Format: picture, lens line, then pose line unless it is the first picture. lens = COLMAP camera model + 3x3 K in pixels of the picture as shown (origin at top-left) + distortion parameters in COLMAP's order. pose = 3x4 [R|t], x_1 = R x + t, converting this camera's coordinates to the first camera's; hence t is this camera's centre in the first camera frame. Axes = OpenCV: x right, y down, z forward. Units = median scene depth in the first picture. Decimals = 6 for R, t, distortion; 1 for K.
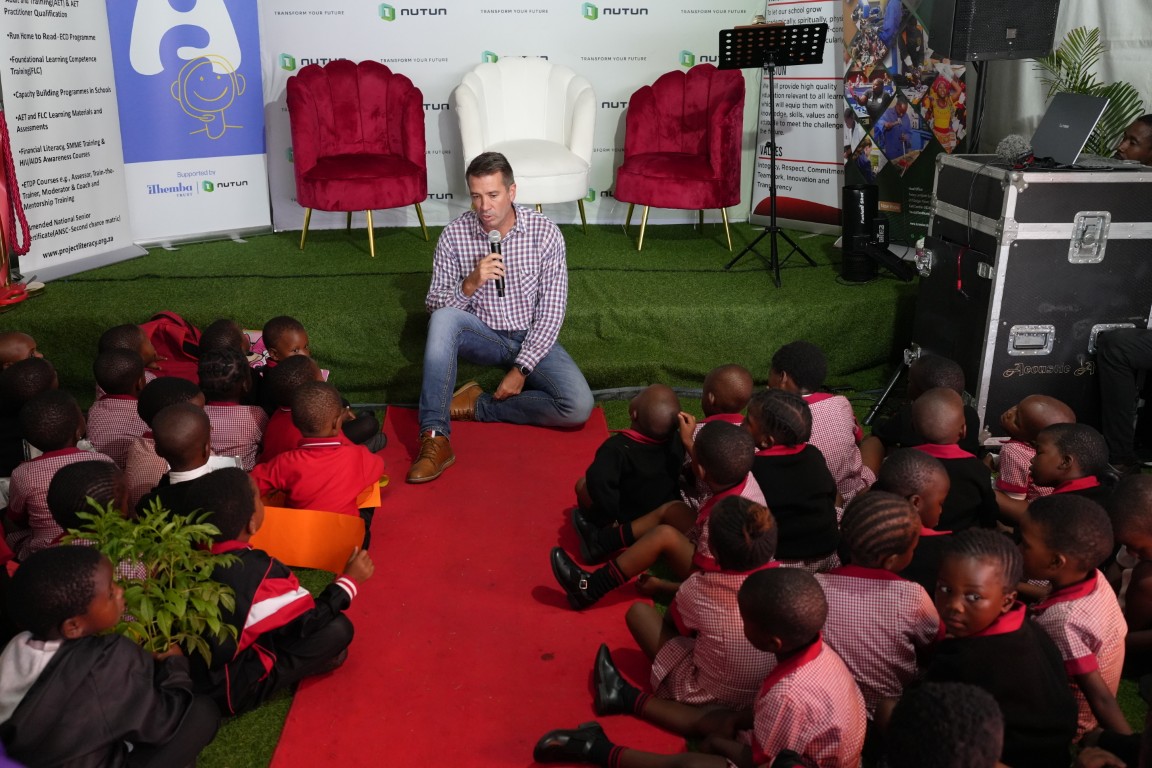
lens RADIAL K [[1087.0, 0, 568.5], [0, 1087.0, 378.5], [0, 0, 1]] dist [-0.054821, 0.160394]
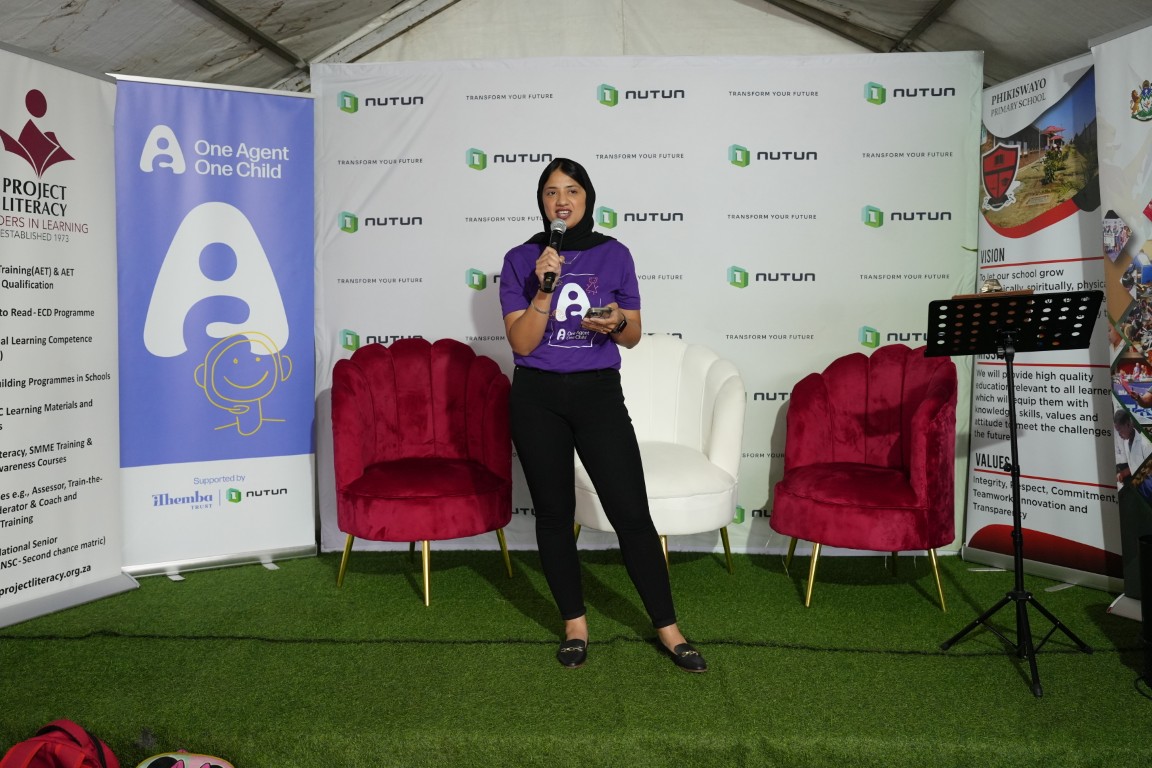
lens RADIAL K [[1087.0, 0, 568.5], [0, 1087.0, 378.5], [0, 0, 1]] dist [-0.054821, 0.160394]
pose [[0.989531, 0.007940, -0.144102, 0.013731], [-0.041759, 0.971527, -0.233220, -0.096164], [0.138148, 0.236796, 0.961688, 0.294752]]
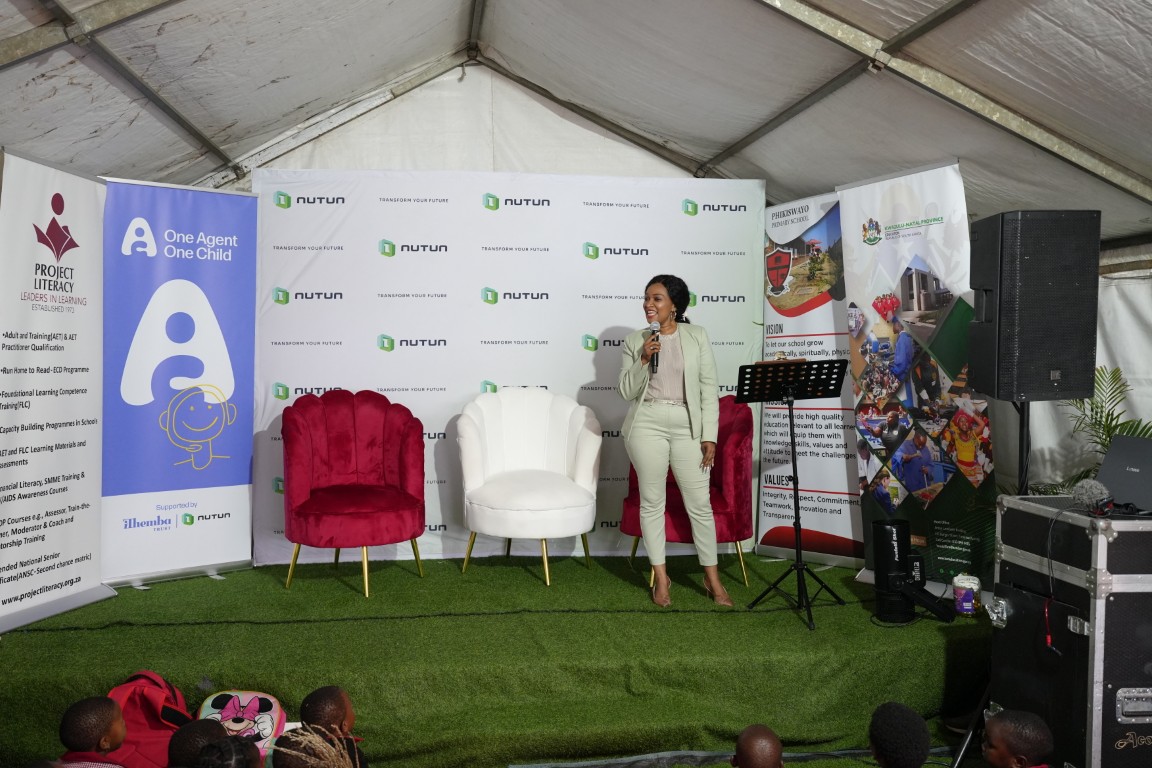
lens RADIAL K [[1087.0, 0, 568.5], [0, 1087.0, 378.5], [0, 0, 1]] dist [-0.054821, 0.160394]
pose [[0.998464, 0.002953, 0.055319, -0.061449], [0.012572, 0.960441, -0.278200, -0.032622], [-0.053952, 0.278468, 0.958929, 0.055853]]
